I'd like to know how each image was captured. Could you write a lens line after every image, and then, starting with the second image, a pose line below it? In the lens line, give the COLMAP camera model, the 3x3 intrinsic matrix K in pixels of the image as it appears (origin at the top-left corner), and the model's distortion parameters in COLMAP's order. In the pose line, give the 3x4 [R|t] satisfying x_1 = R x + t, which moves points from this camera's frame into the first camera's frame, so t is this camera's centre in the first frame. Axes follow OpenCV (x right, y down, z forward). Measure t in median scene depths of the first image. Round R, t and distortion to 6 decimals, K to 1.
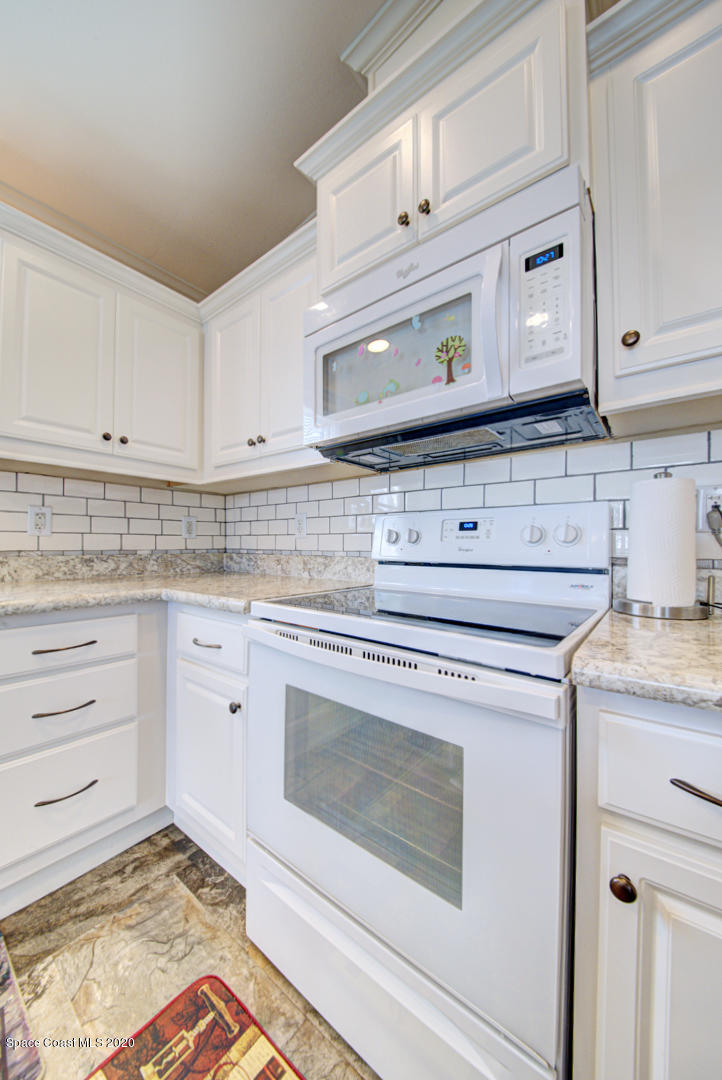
lens RADIAL K [[377.8, 0, 363.4], [0, 377.8, 546.0], [0, 0, 1]] dist [0.007036, -0.007319]
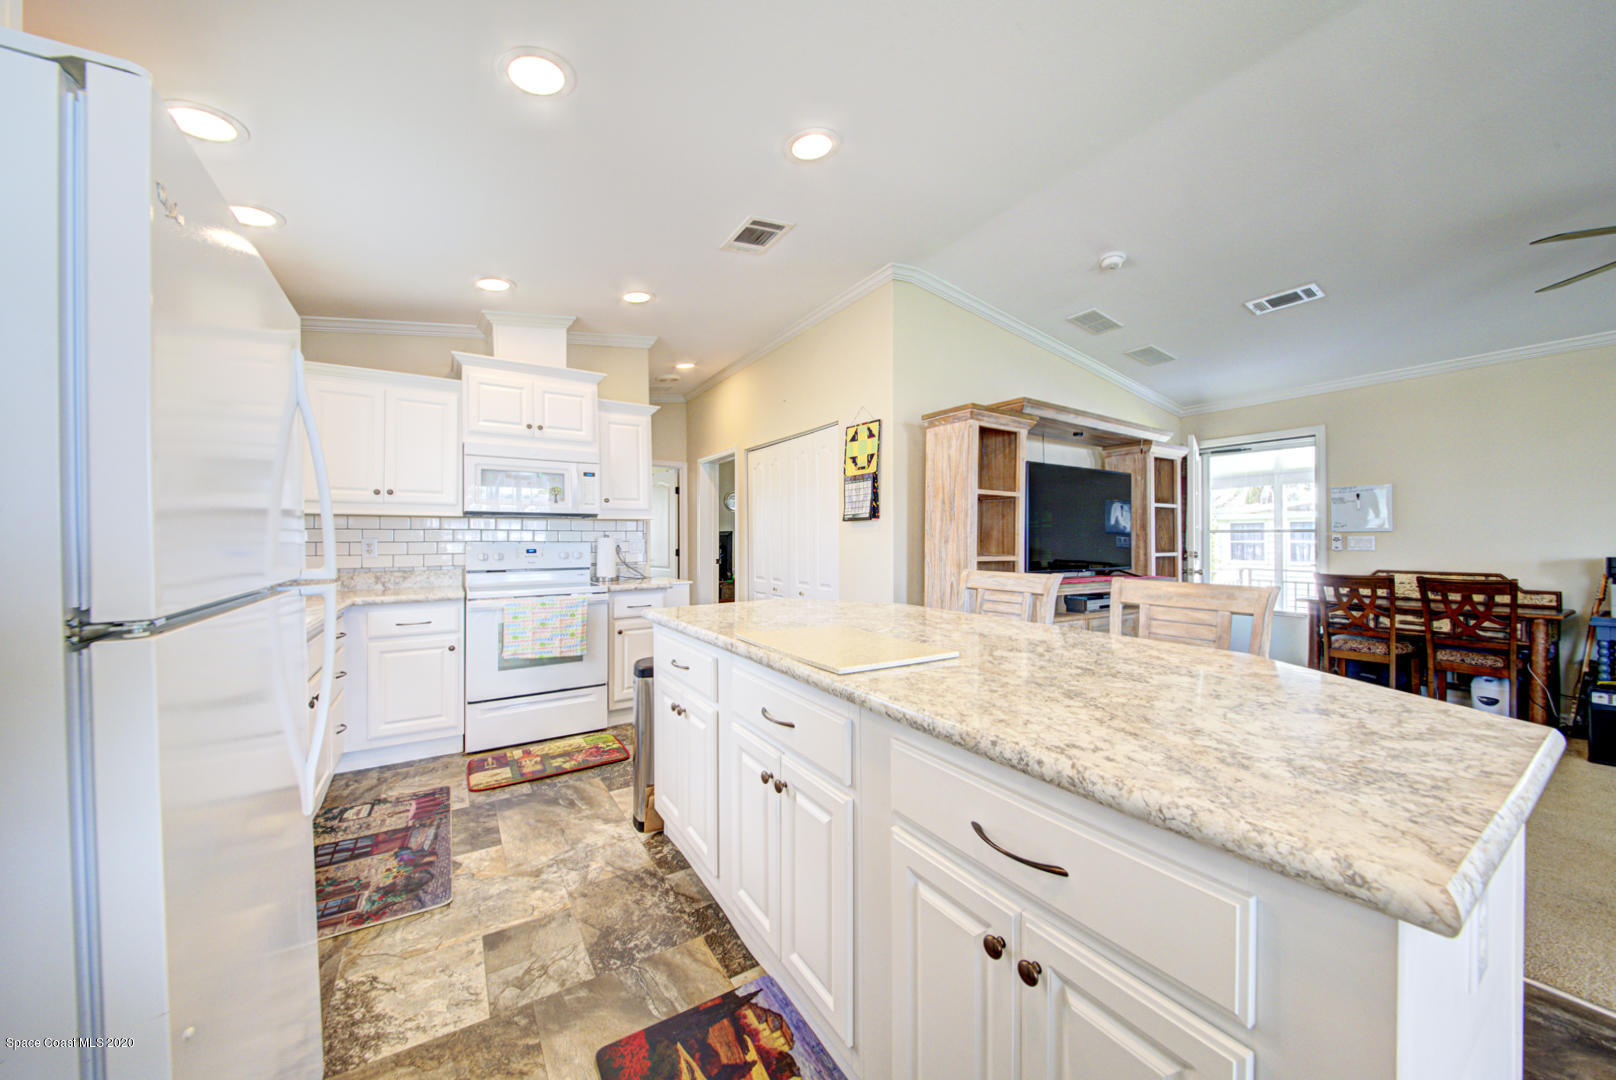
lens RADIAL K [[565.4, 0, 806.3], [0, 565.4, 535.7], [0, 0, 1]] dist [0.007036, -0.007319]
pose [[0.339295, -0.000556, 0.940680, -1.707398], [0.007568, 0.999969, -0.002138, -0.094868], [-0.940650, 0.007844, 0.339289, -1.190277]]
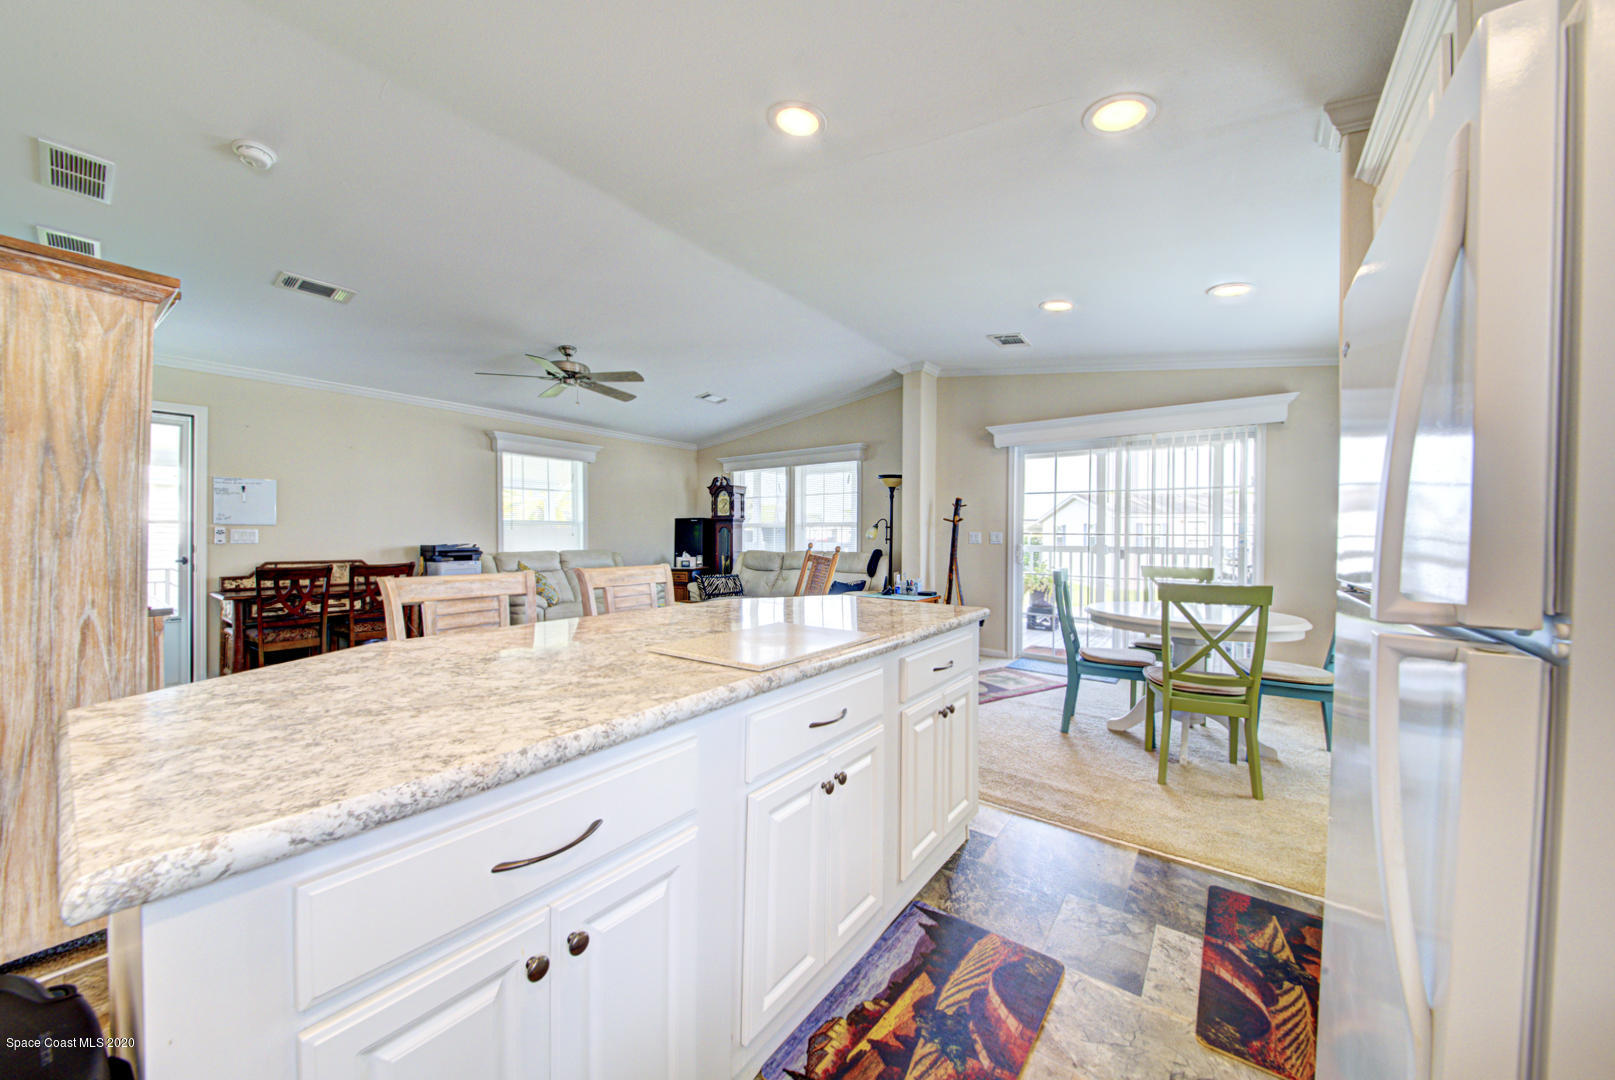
lens RADIAL K [[565.0, 0, 812.2], [0, 565.0, 536.1], [0, 0, 1]] dist [0.007036, -0.007319]
pose [[-0.999608, -0.013152, -0.024714, -0.835692], [-0.013273, 0.999901, 0.004720, -0.093113], [0.024649, 0.005046, -0.999683, 0.020349]]
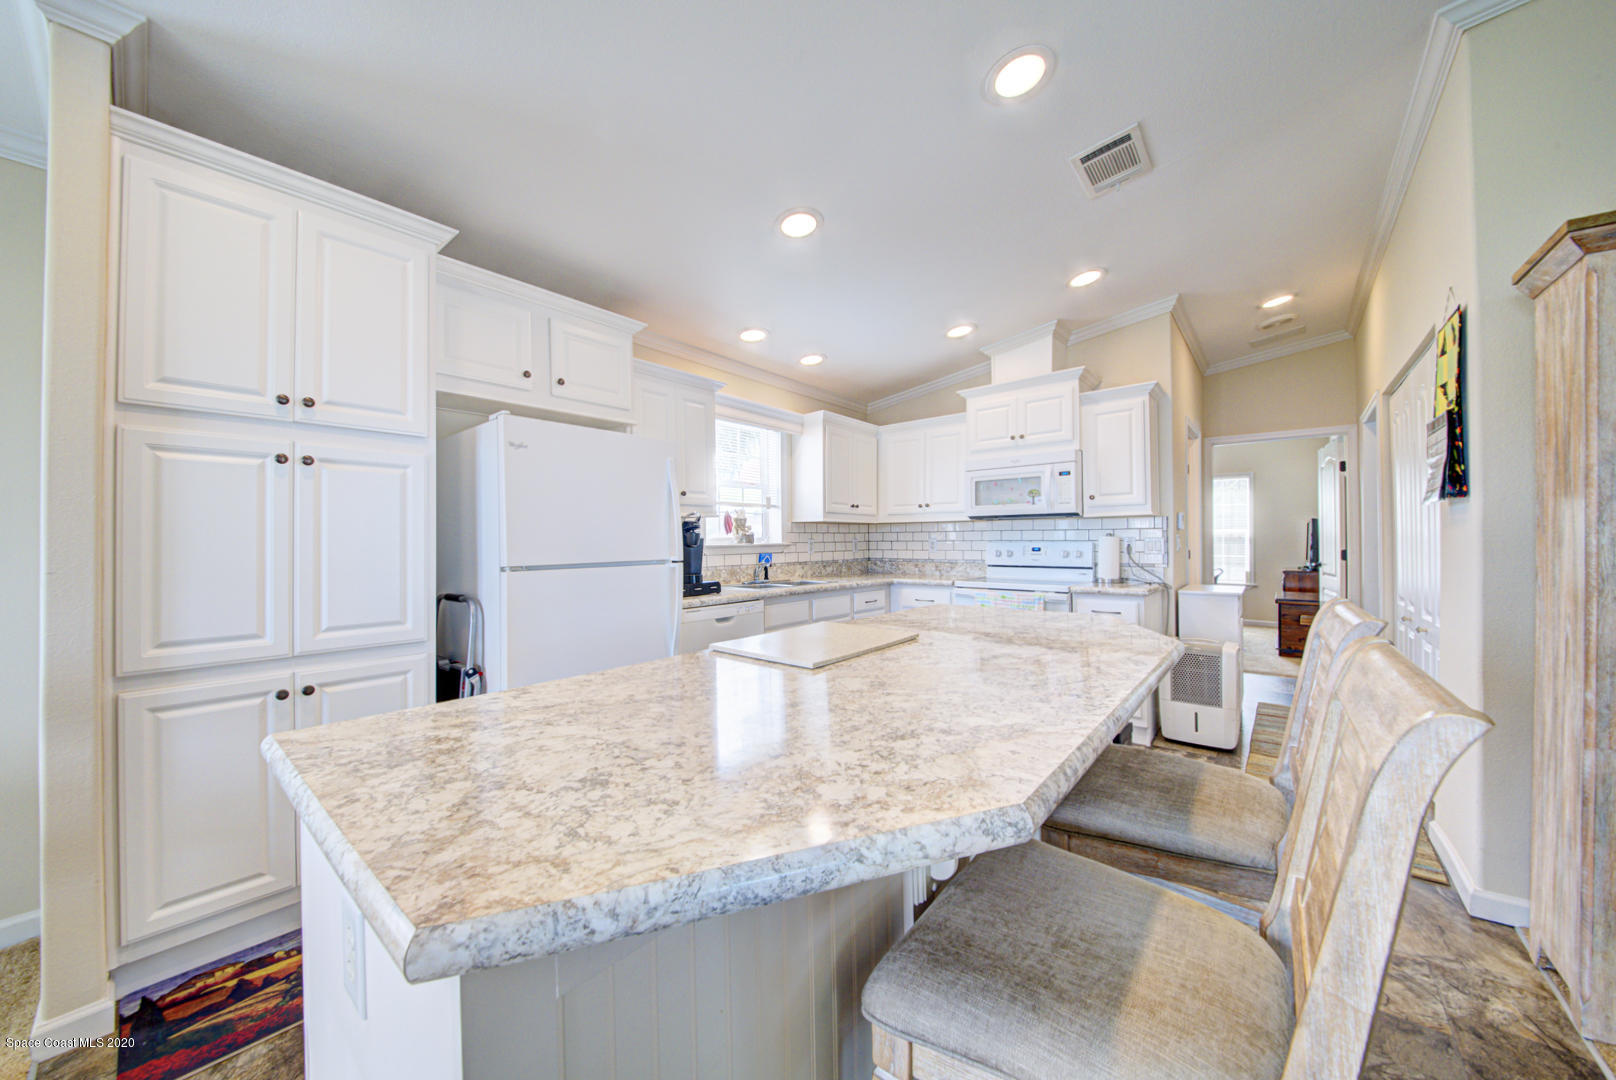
lens RADIAL K [[565.4, 0, 806.8], [0, 565.4, 535.2], [0, 0, 1]] dist [0.007036, -0.007319]
pose [[0.999281, -0.013628, -0.035369, -0.774580], [0.013202, 0.999838, -0.012267, -0.089493], [0.035530, 0.011791, 0.999299, -1.936383]]
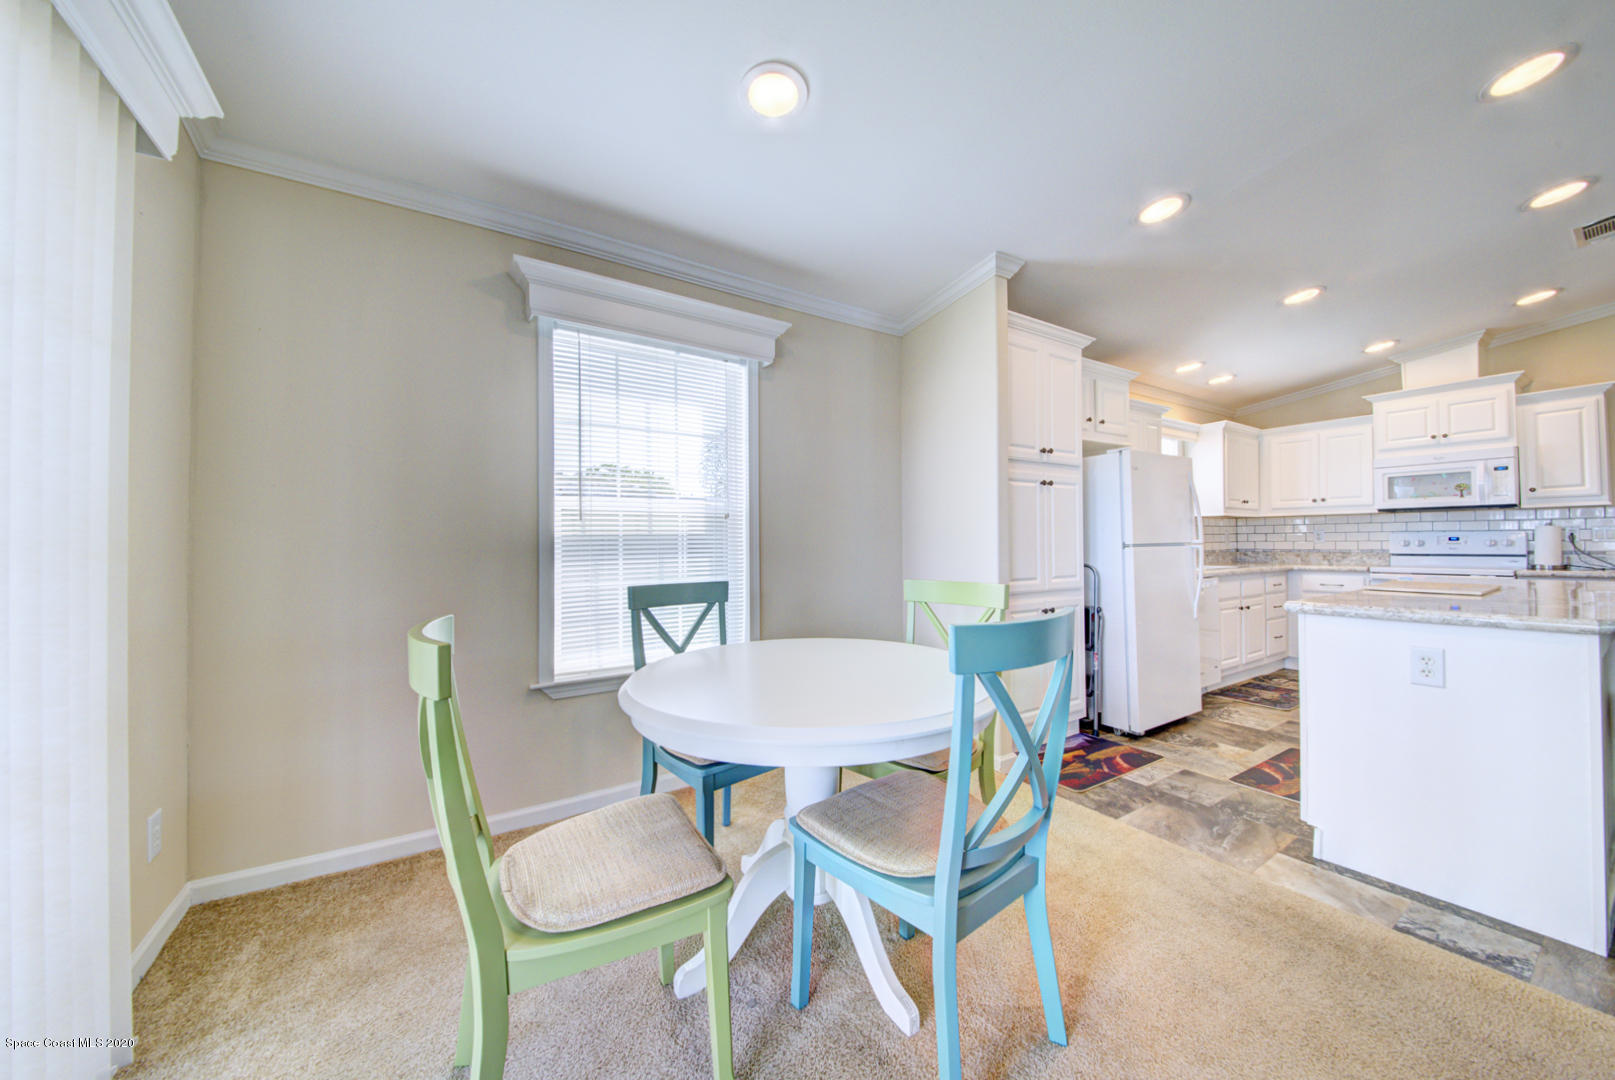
lens RADIAL K [[565.0, 0, 812.0], [0, 565.0, 530.8], [0, 0, 1]] dist [0.007036, -0.007319]
pose [[0.942366, -0.020778, -0.333938, -1.926909], [0.013147, 0.999599, -0.025094, -0.053308], [0.334325, 0.019258, 0.942261, -3.035676]]
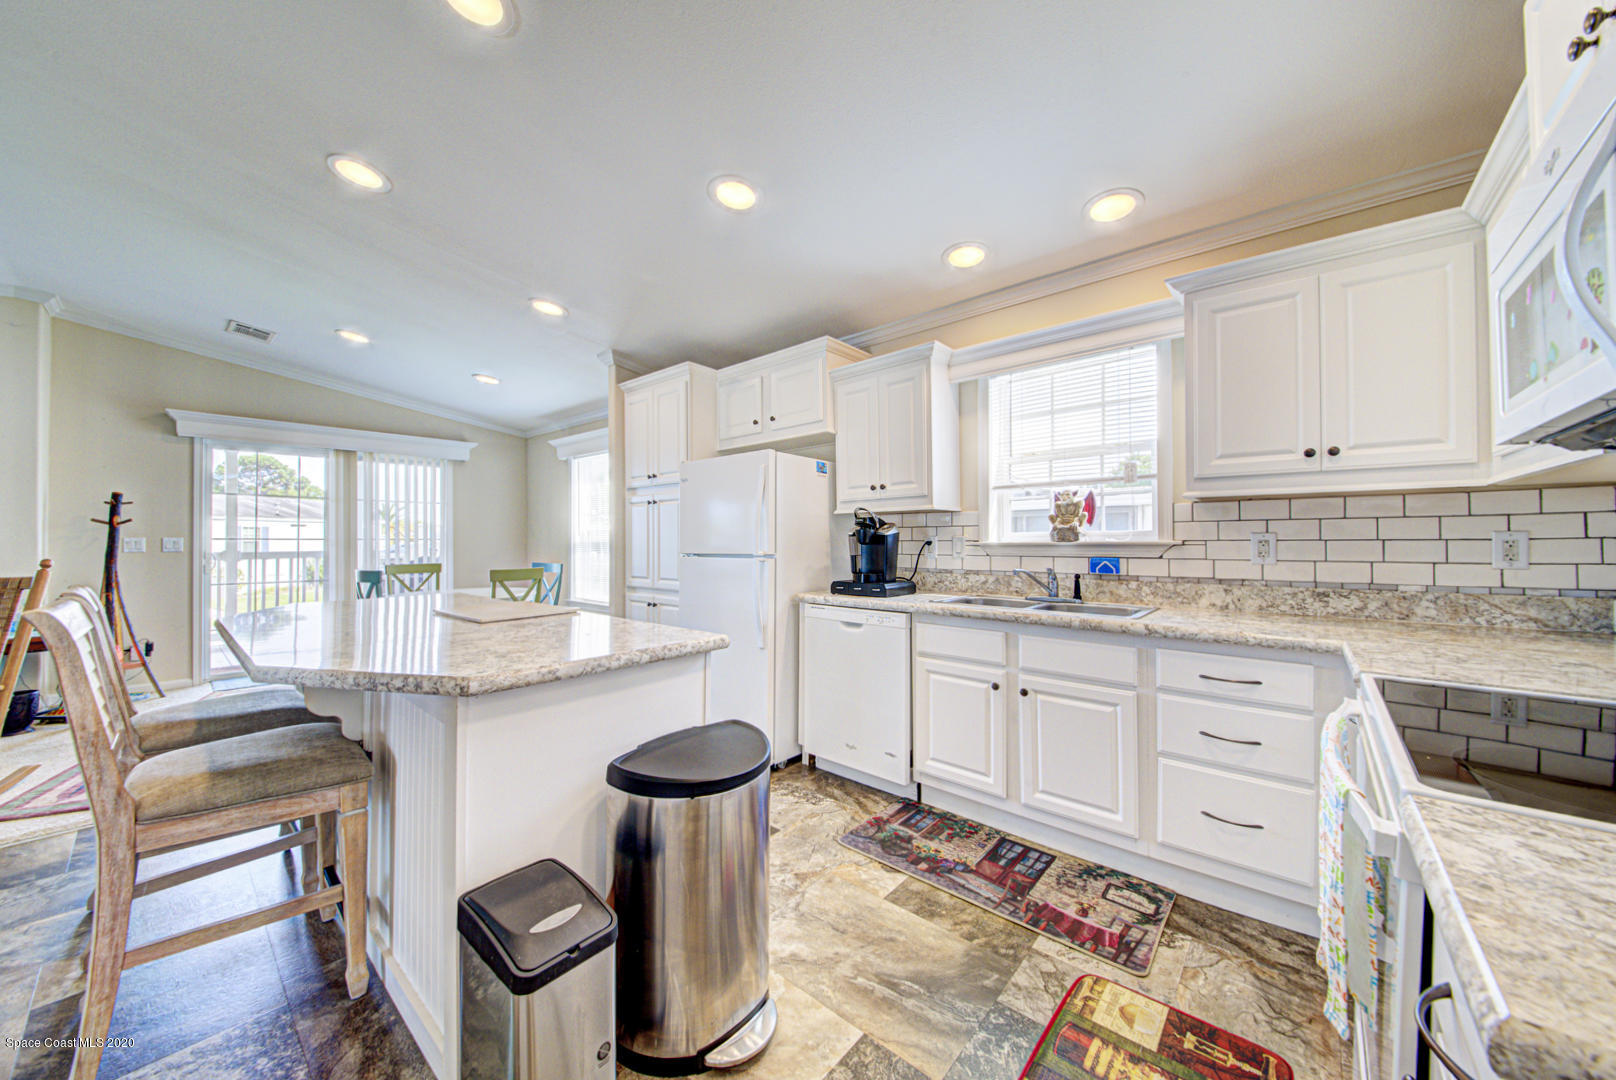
lens RADIAL K [[565.4, 0, 805.0], [0, 565.4, 533.6], [0, 0, 1]] dist [0.007036, -0.007319]
pose [[-0.057245, -0.015537, -0.998239, 0.622192], [0.002387, 0.999874, -0.015699, -0.084656], [0.998357, -0.003281, -0.057201, -0.062859]]
